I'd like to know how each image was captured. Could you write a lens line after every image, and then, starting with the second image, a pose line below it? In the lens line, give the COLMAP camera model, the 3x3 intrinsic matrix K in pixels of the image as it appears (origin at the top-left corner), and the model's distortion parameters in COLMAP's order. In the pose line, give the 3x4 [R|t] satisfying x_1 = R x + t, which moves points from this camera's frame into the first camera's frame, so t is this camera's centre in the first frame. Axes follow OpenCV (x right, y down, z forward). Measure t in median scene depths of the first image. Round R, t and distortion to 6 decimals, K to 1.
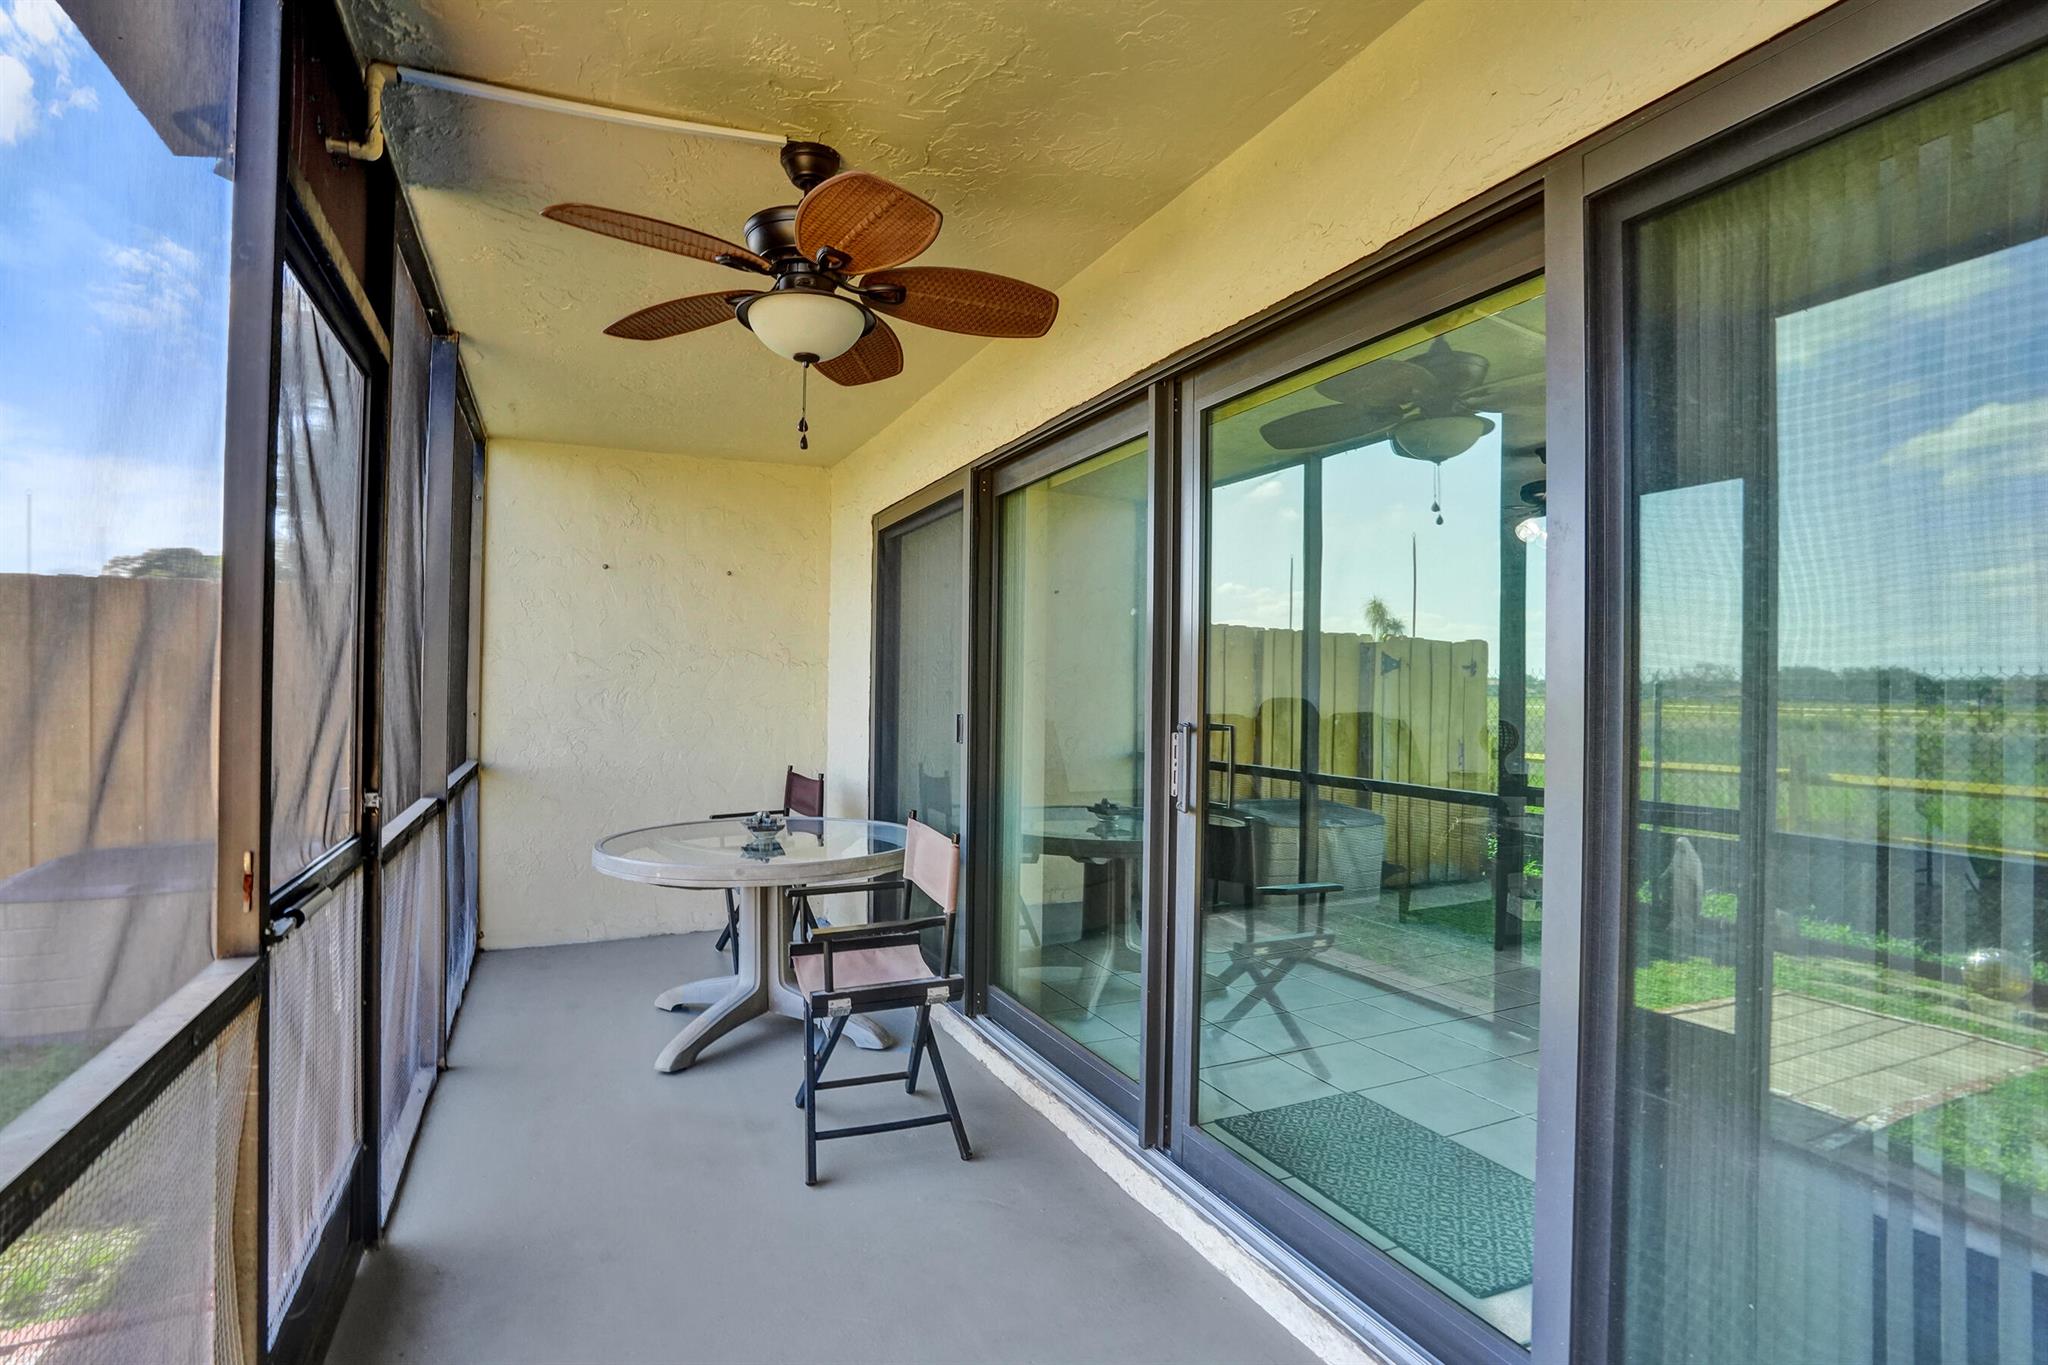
lens RADIAL K [[991.9, 0, 1024.0], [0, 991.9, 682.5], [0, 0, 1]] dist [-0.069938, 0.030911]
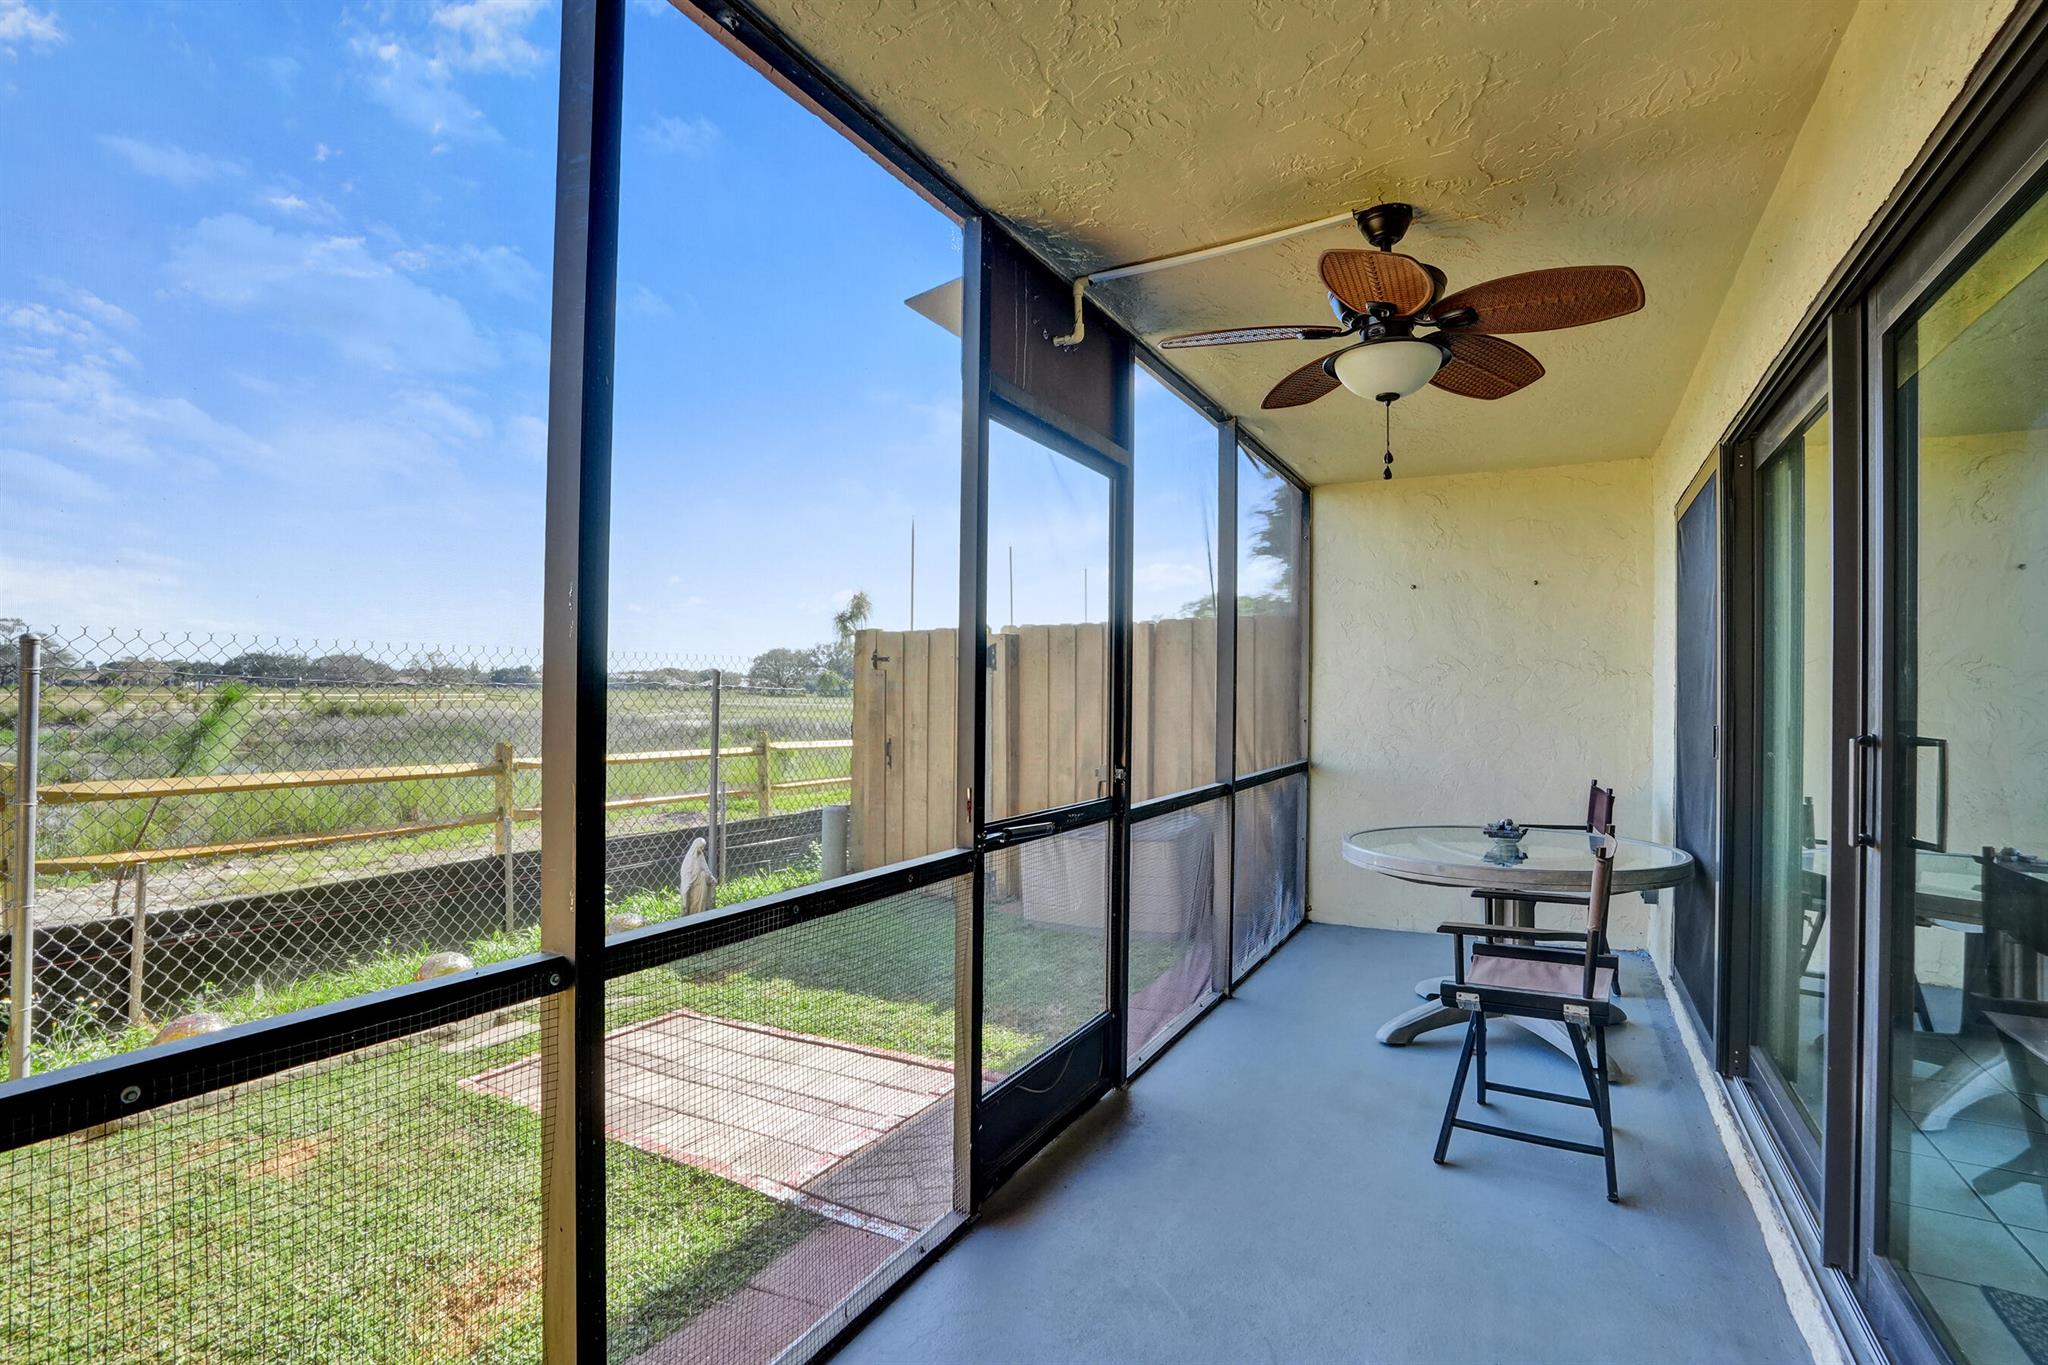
lens RADIAL K [[991.9, 0, 1024.0], [0, 991.9, 682.5], [0, 0, 1]] dist [-0.069938, 0.030911]
pose [[0.604532, -0.015864, -0.796423, 0.352170], [0.003620, 0.999846, -0.017168, 0.009934], [0.796572, 0.007496, 0.604497, 0.001457]]
